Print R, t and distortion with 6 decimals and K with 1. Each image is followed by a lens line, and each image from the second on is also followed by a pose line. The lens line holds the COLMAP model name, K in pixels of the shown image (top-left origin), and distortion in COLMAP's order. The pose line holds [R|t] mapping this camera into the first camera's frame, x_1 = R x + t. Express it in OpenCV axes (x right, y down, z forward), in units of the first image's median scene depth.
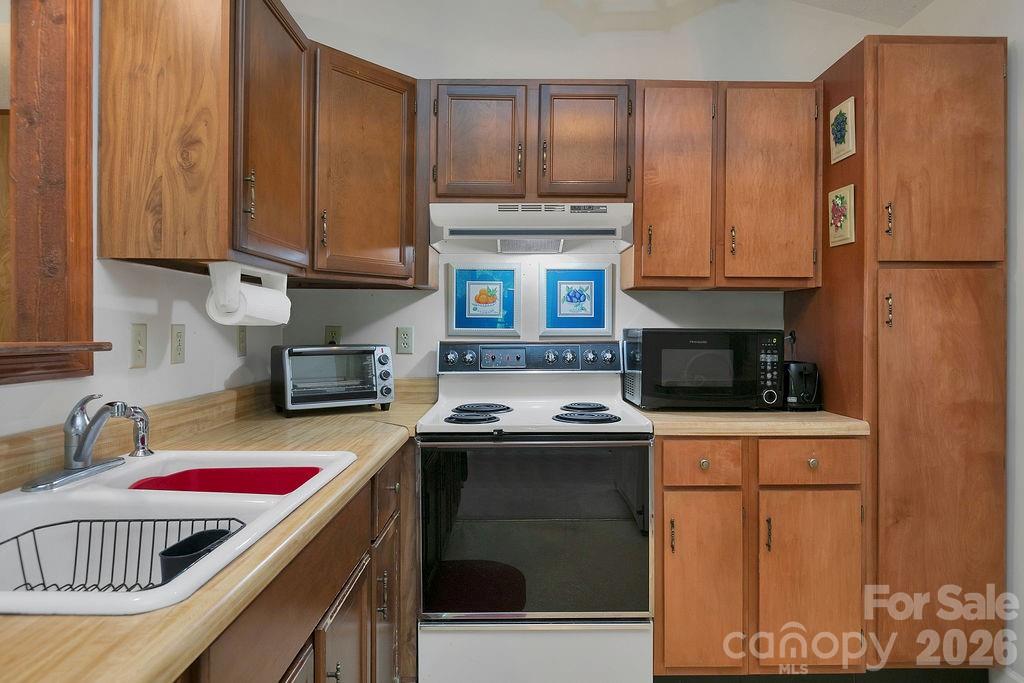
lens RADIAL K [[608.3, 0, 516.2], [0, 608.3, 333.1], [0, 0, 1]] dist [-0.002246, -0.001025]
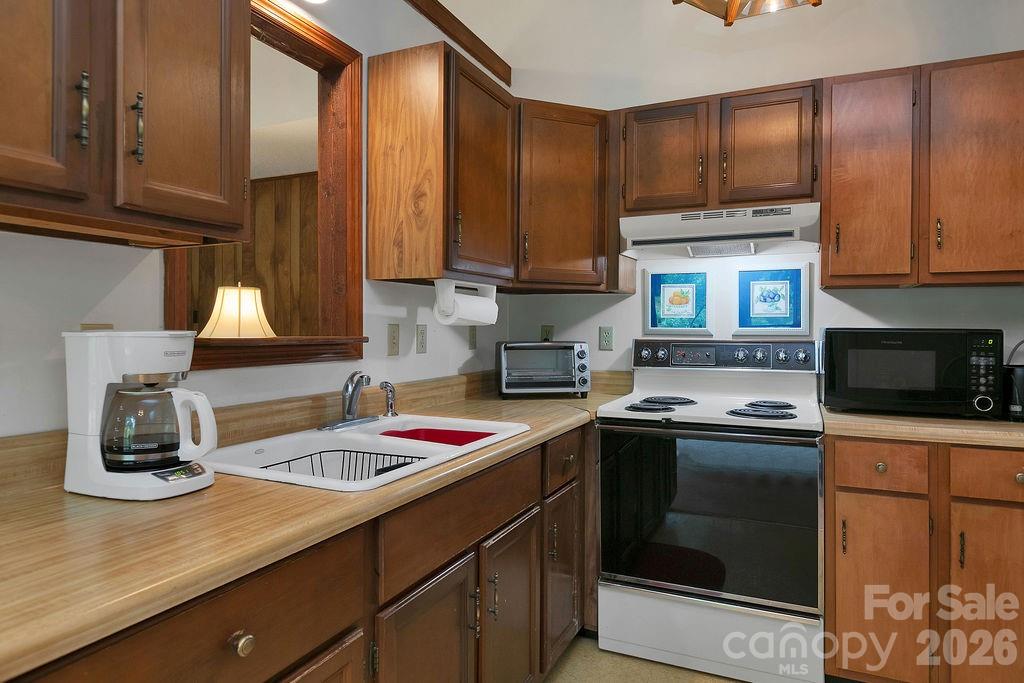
lens RADIAL K [[607.5, 0, 514.9], [0, 607.5, 327.7], [0, 0, 1]] dist [-0.003270, -0.001245]
pose [[0.906001, 0.001141, -0.423273, 0.168466], [-0.004333, 0.999969, -0.006579, 0.000420], [0.423253, 0.007795, 0.905978, -0.116073]]
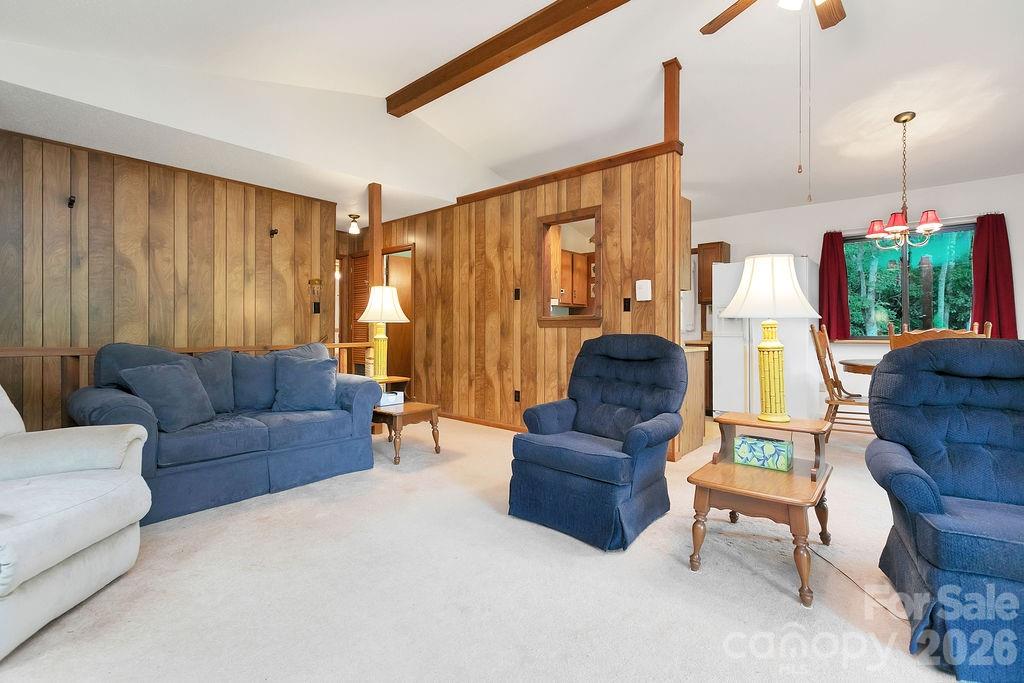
lens RADIAL K [[469.0, 0, 523.7], [0, 469.0, 330.1], [0, 0, 1]] dist [0.000320, 0.000201]
pose [[0.650937, -0.005575, 0.759111, -2.128881], [0.005867, 0.999980, 0.002313, 0.062111], [-0.759109, 0.002948, 0.650957, -0.673277]]
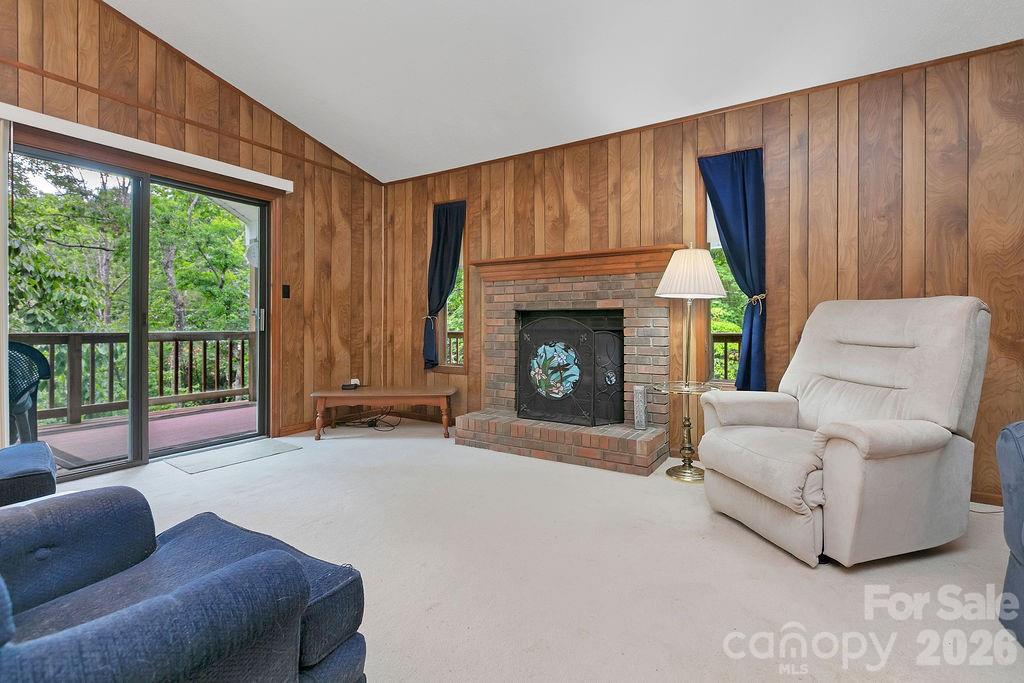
lens RADIAL K [[459.9, 0, 514.0], [0, 459.9, 321.5], [0, 0, 1]] dist [-0.000084, 0.000027]
pose [[-0.538928, -0.005085, -0.842337, -0.938044], [-0.006946, 0.999975, -0.001593, 0.082811], [0.842323, 0.004992, -0.538949, 0.498898]]
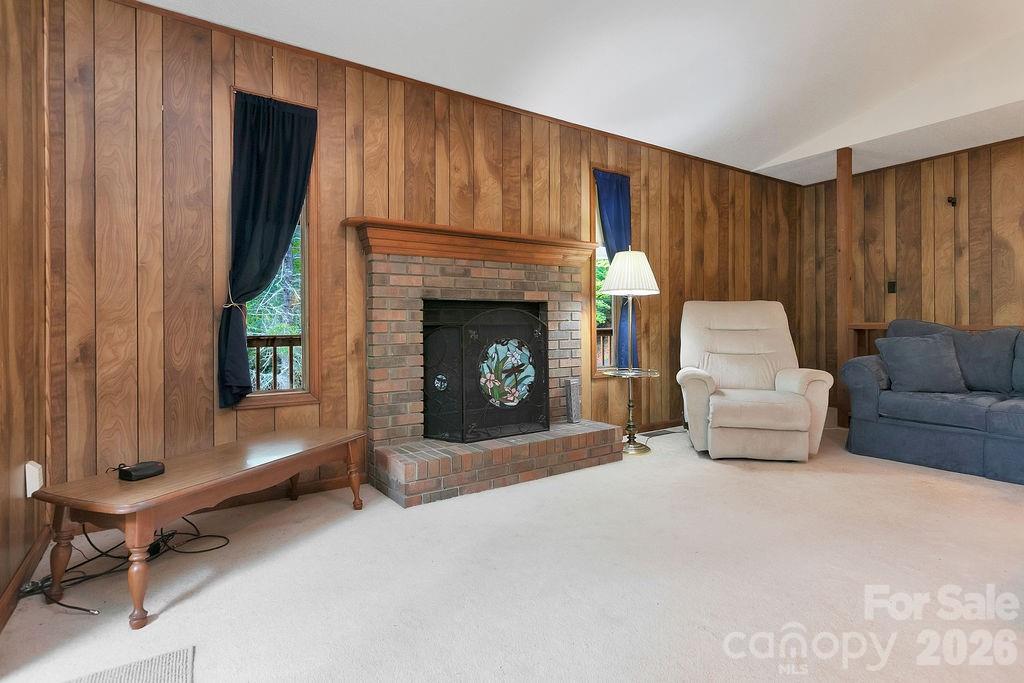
lens RADIAL K [[522.4, 0, 513.1], [0, 522.4, 325.1], [0, 0, 1]] dist [-0.002209, 0.000035]
pose [[0.547119, -0.007294, -0.837023, -1.104106], [0.004525, 0.999973, -0.005756, 0.119676], [0.837043, -0.000638, 0.547137, -1.085255]]
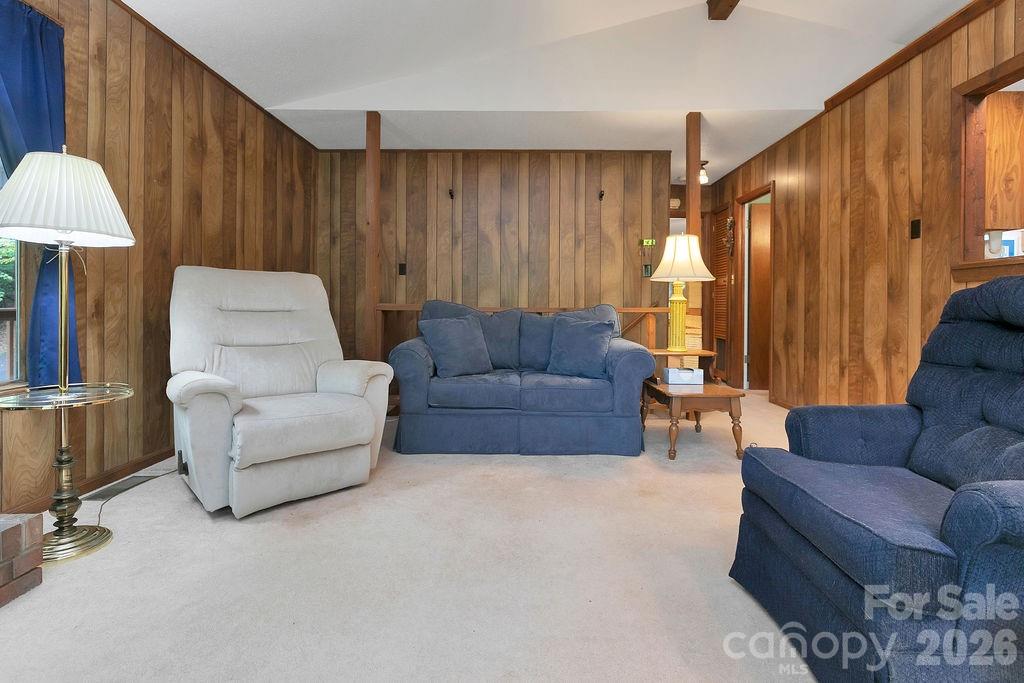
lens RADIAL K [[500.3, 0, 520.0], [0, 500.3, 308.4], [0, 0, 1]] dist [0.000450, 0.000184]
pose [[0.999851, 0.001150, -0.017228, -1.561989], [-0.001187, 0.999997, -0.002173, 0.125441], [0.017225, 0.002193, 0.999849, -0.639491]]
